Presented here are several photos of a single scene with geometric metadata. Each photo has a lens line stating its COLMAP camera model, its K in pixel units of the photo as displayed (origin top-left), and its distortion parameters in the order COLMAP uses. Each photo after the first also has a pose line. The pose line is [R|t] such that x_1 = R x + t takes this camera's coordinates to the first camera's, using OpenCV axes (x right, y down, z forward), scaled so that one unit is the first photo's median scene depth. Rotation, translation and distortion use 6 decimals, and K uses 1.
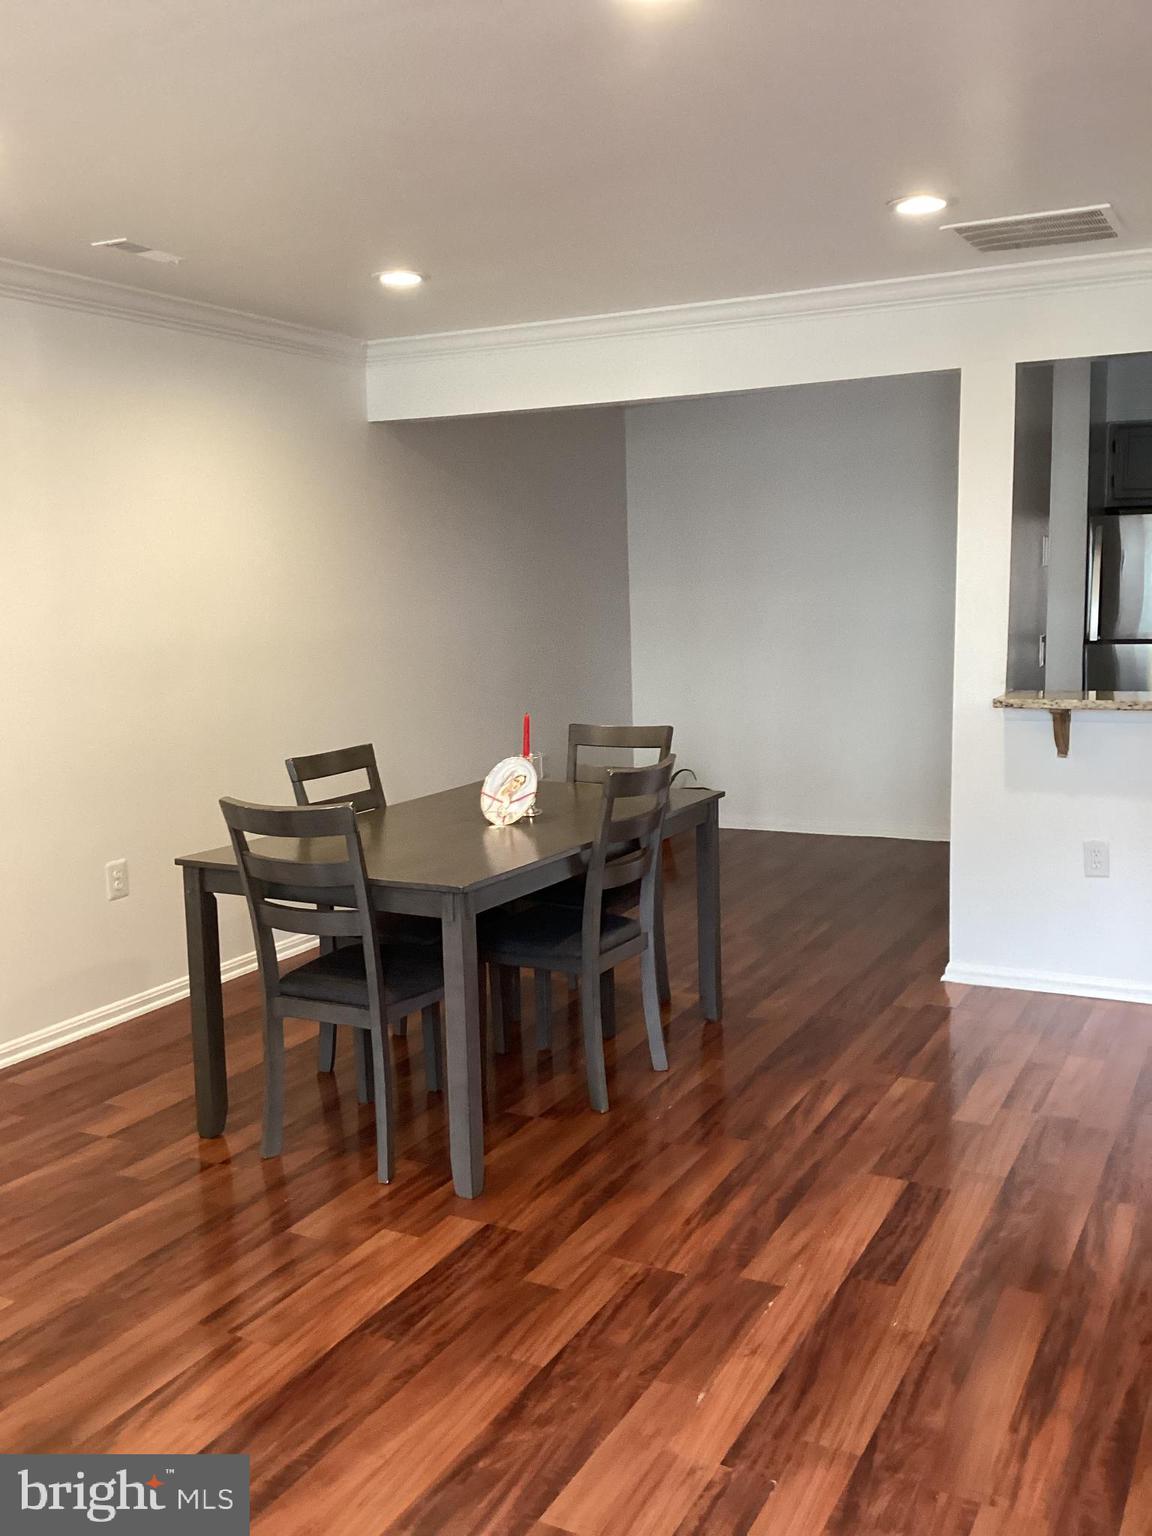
lens RADIAL K [[1400.9, 0, 541.2], [0, 1400.9, 782.0], [0, 0, 1]] dist [0.032853, 0.000000]
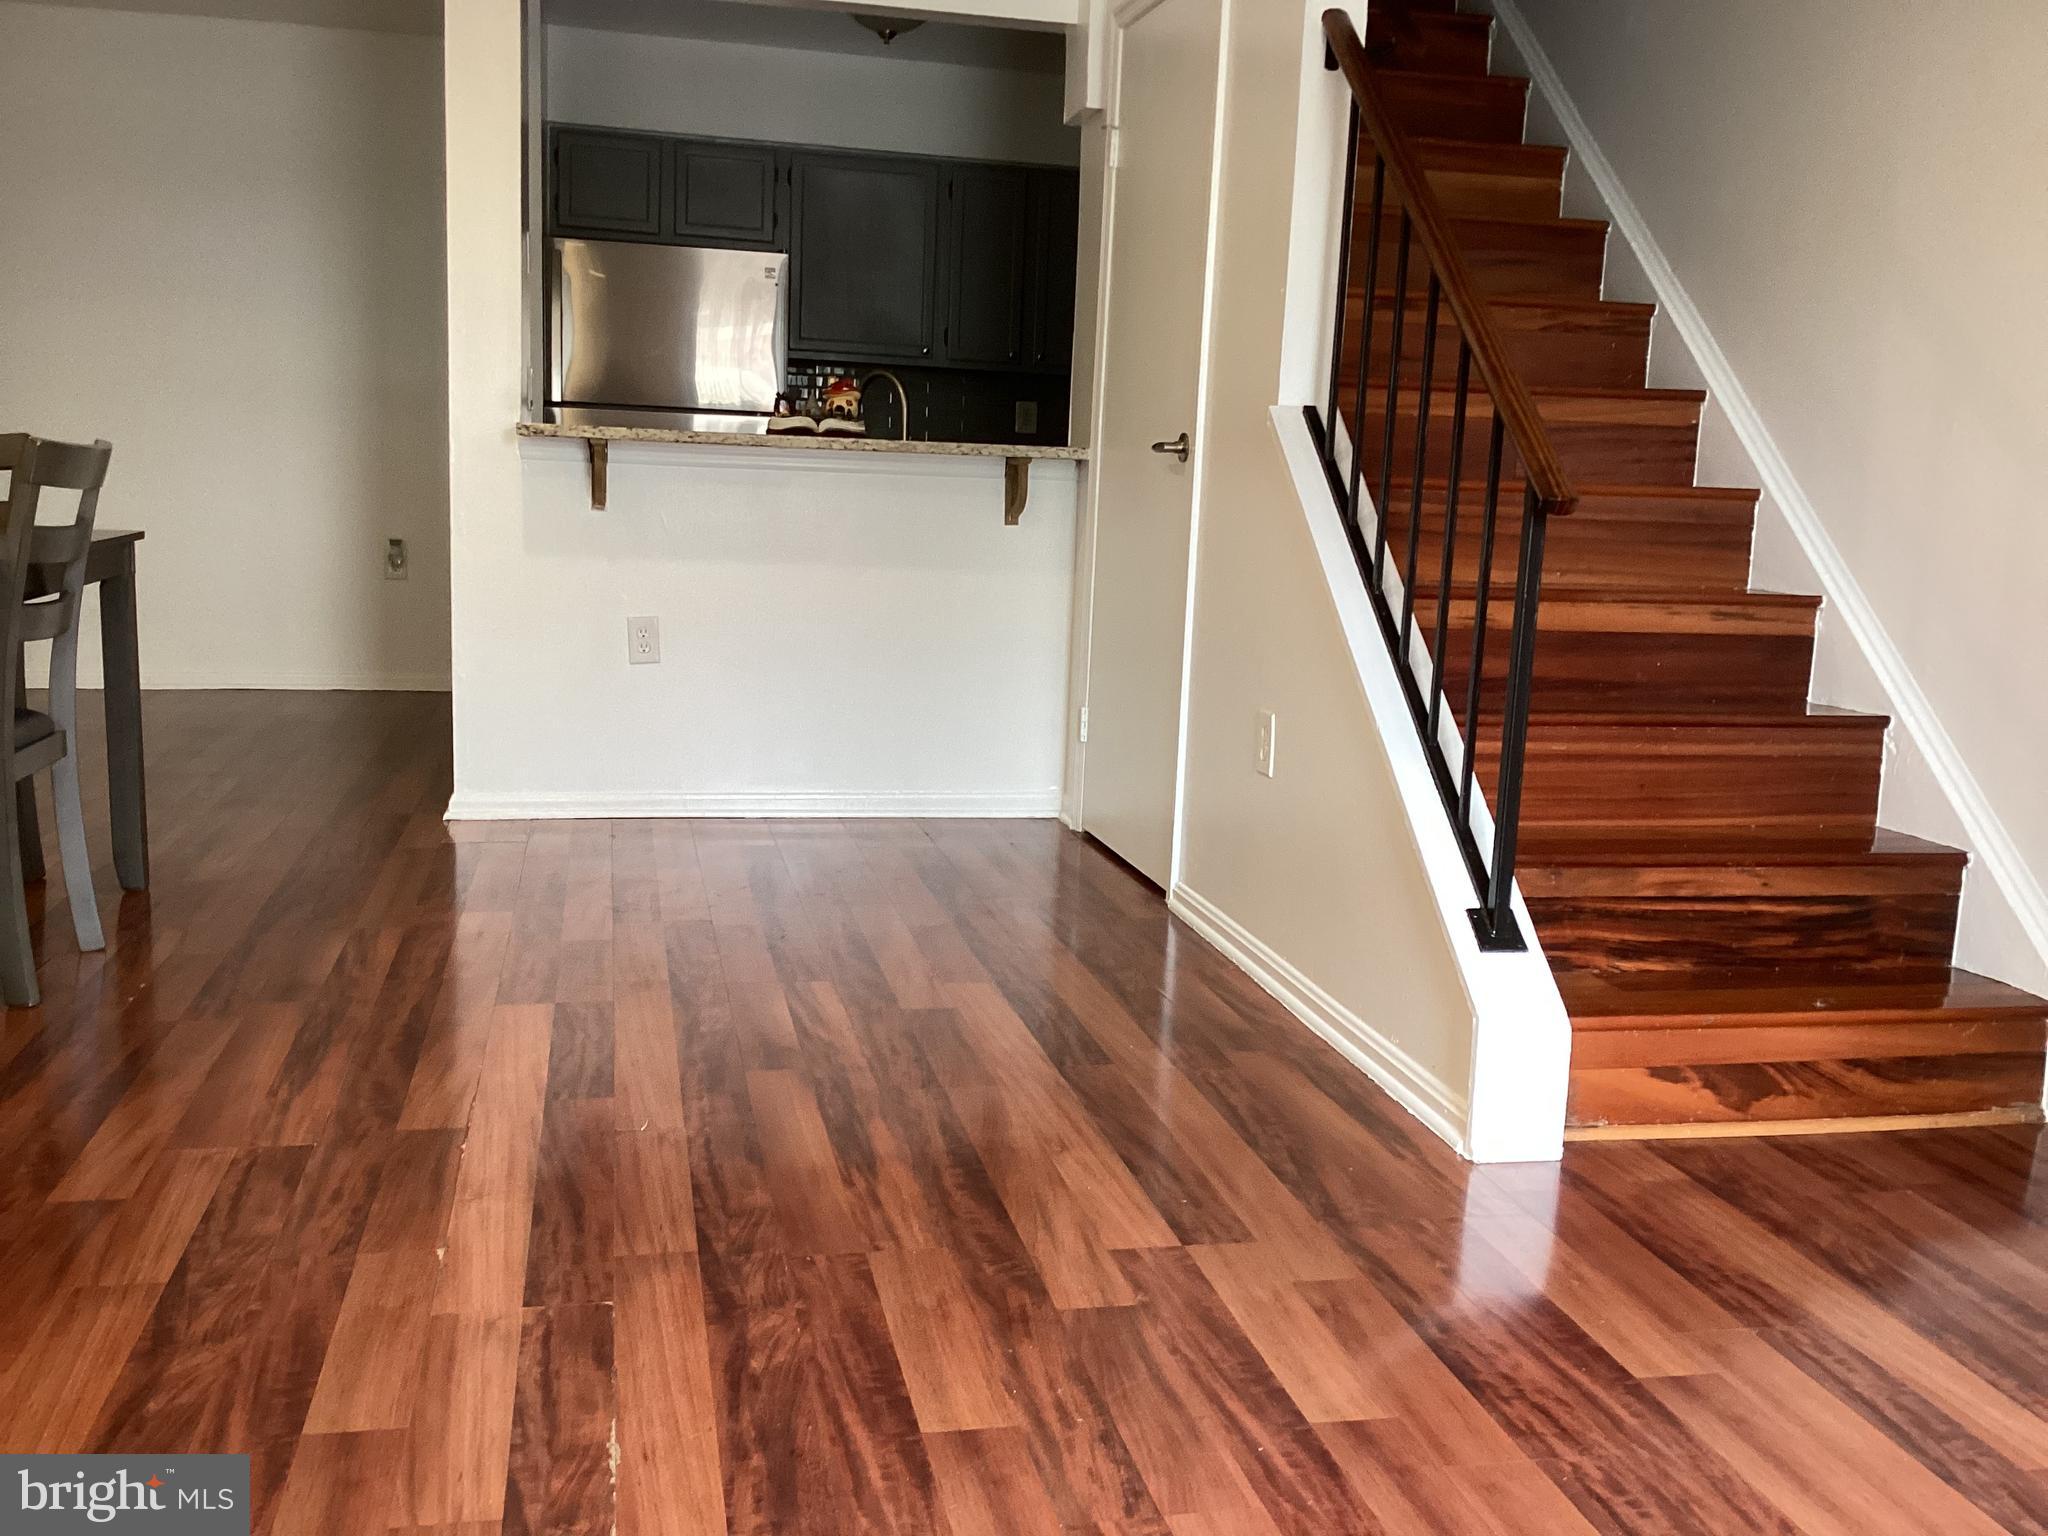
lens RADIAL K [[1867.8, 0, 1025.2], [0, 1867.8, 796.6], [0, 0, 1]] dist [0.032853, 0.000000]
pose [[0.749034, -0.056569, 0.660112, -0.175085], [0.031490, 0.998262, 0.049814, 0.121272], [-0.661783, -0.016526, 0.749513, 0.094338]]
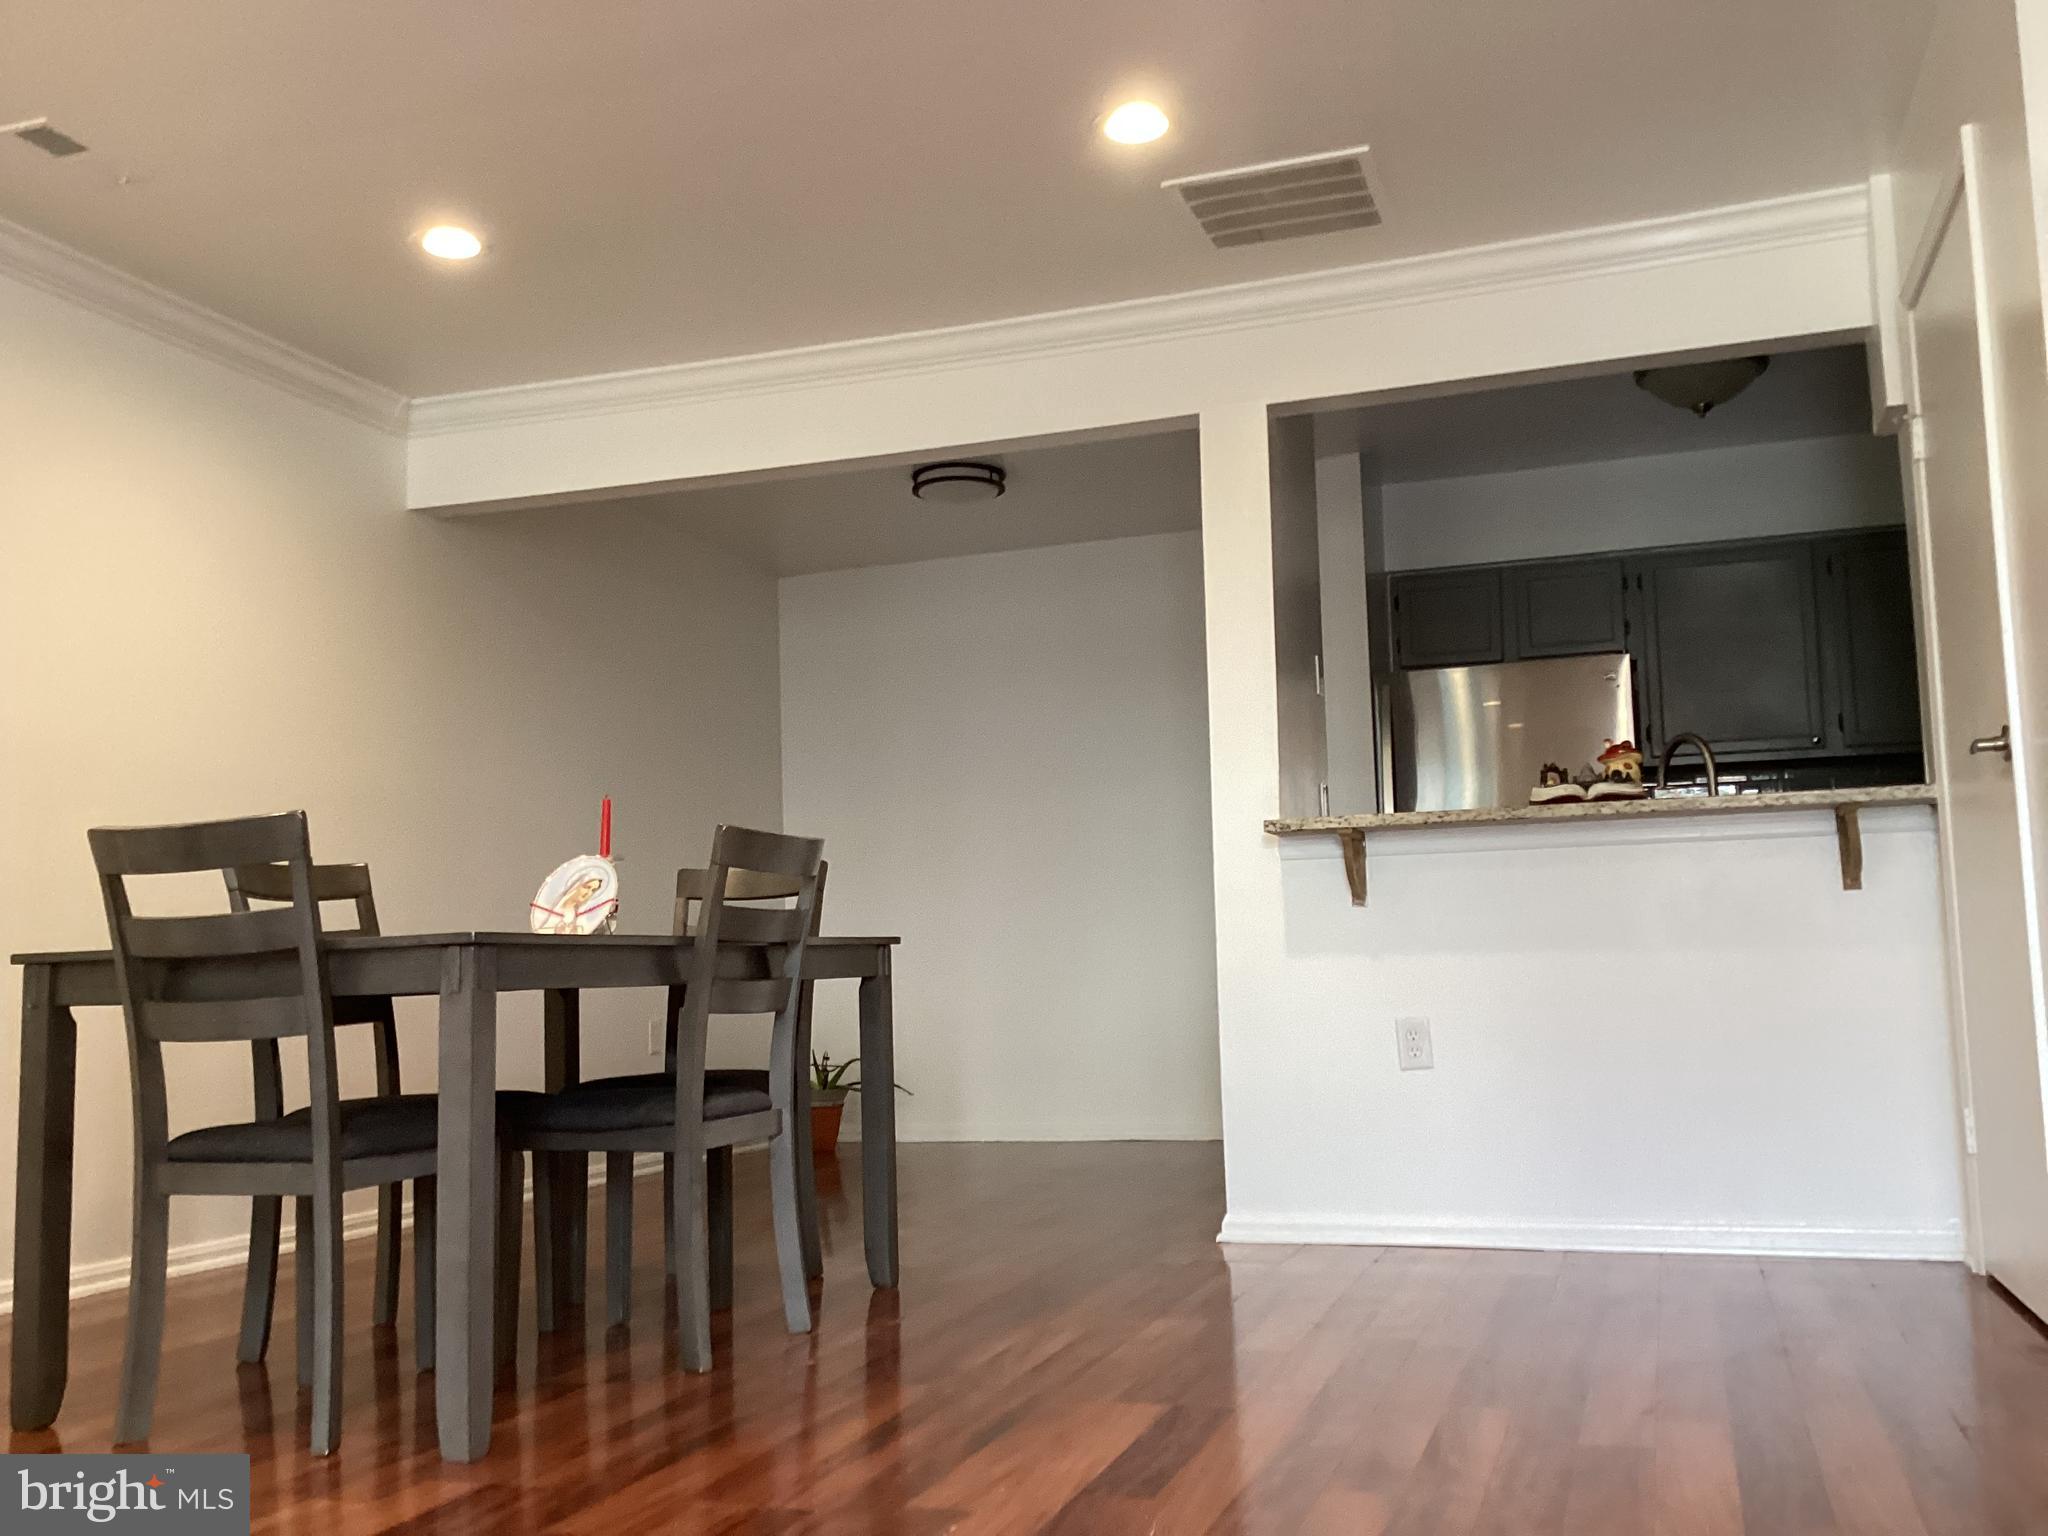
lens RADIAL K [[1867.8, 0, 1004.1], [0, 1867.8, 775.8], [0, 0, 1]] dist [0.032853, 0.000000]
pose [[0.985918, 0.021046, 0.165898, 0.033025], [0.020768, 0.968959, -0.246347, 0.192664], [-0.165933, 0.246323, 0.954878, 0.110550]]
